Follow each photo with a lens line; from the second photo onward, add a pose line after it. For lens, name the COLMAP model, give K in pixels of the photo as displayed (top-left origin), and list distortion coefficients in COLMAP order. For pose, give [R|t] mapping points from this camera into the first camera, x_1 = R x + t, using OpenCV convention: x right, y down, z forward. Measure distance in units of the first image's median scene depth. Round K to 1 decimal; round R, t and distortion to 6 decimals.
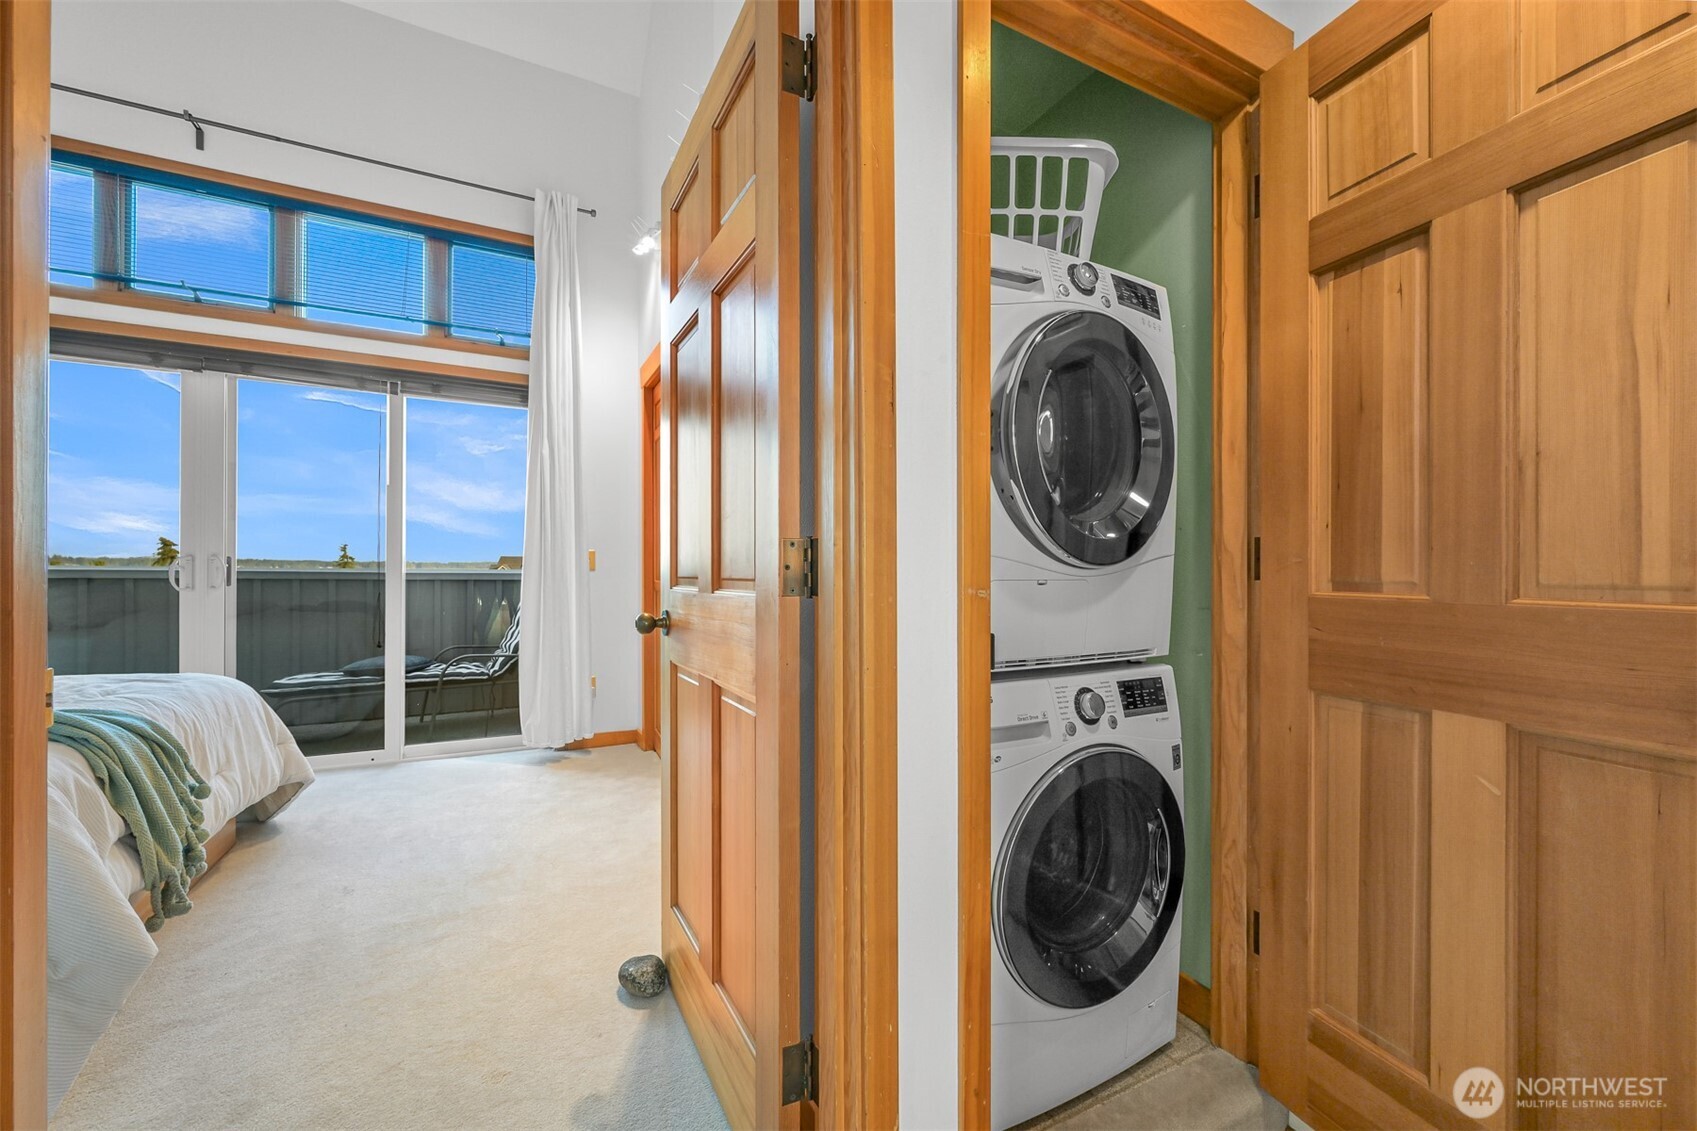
lens RADIAL K [[678.1, 0, 861.6], [0, 678.1, 573.7], [0, 0, 1]] dist [-0.001092, 0.000169]
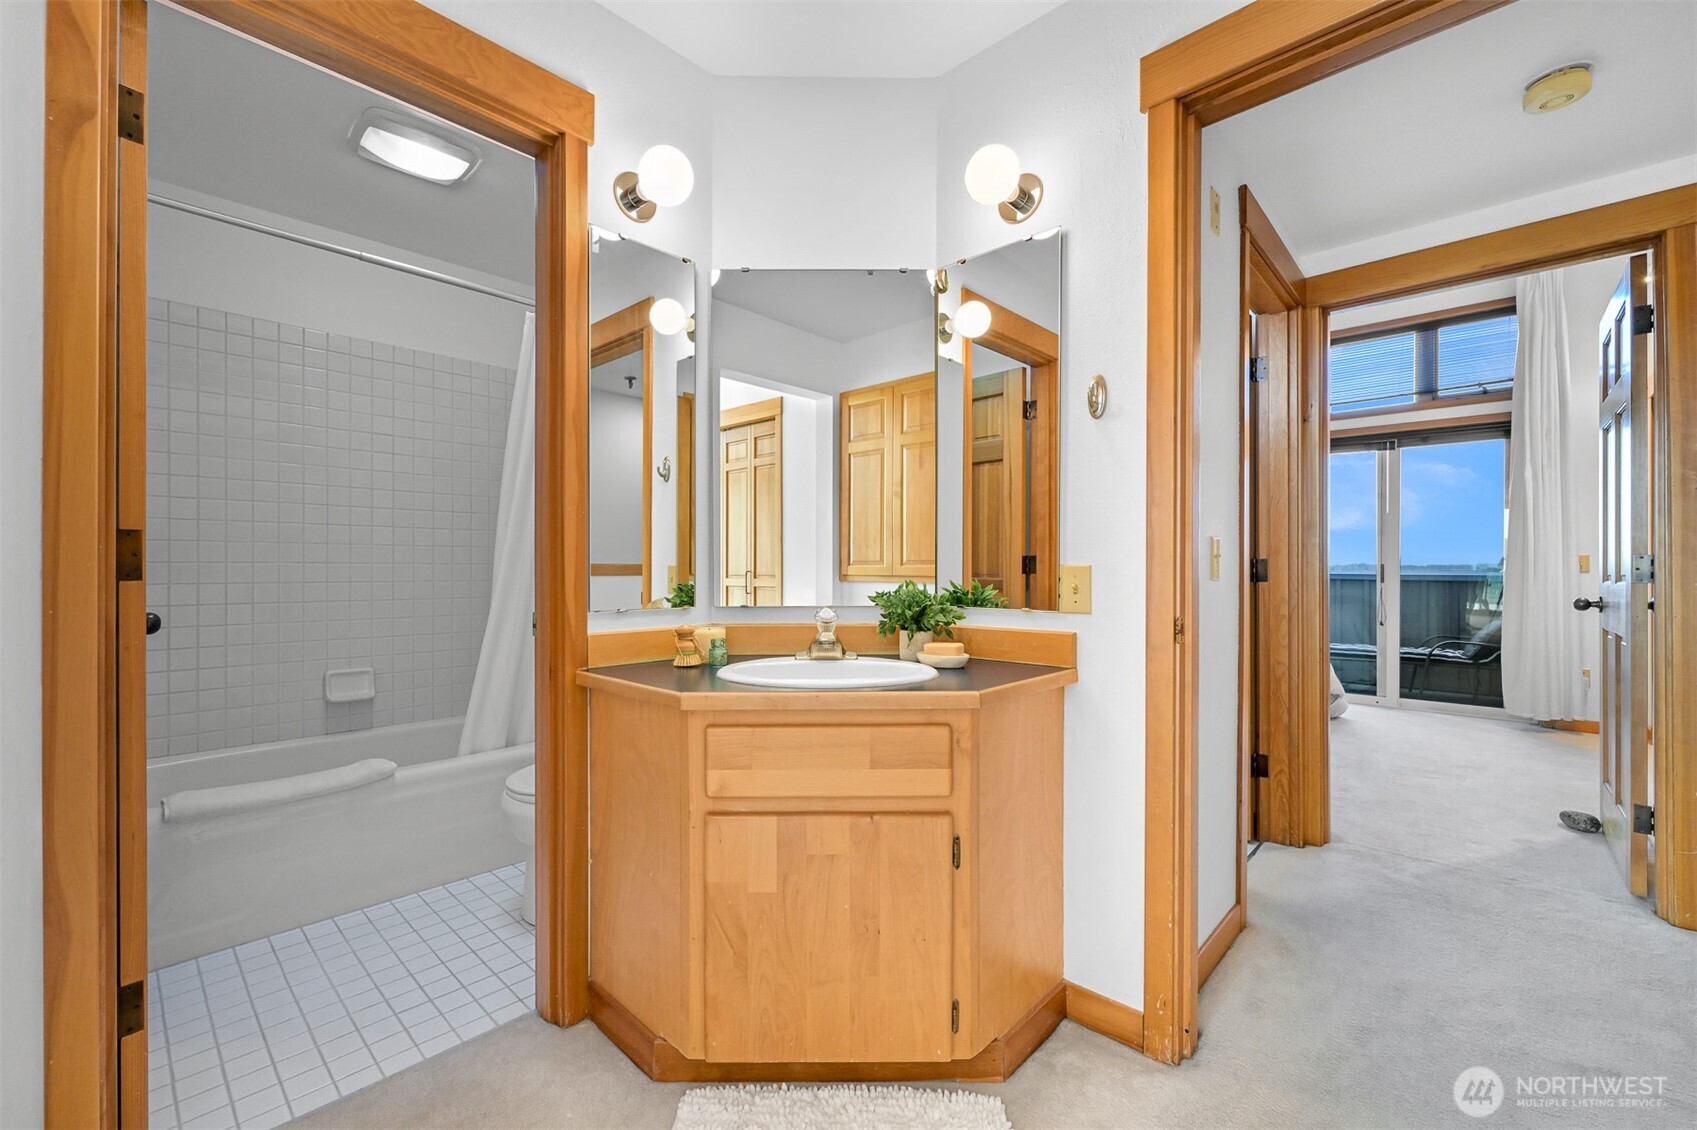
lens RADIAL K [[678.1, 0, 838.2], [0, 678.1, 568.4], [0, 0, 1]] dist [-0.001092, 0.000169]
pose [[0.303488, -0.005924, -0.952817, 0.311503], [-0.007759, 0.999932, -0.008688, 0.007665], [0.952804, 0.010030, 0.303422, -0.537551]]
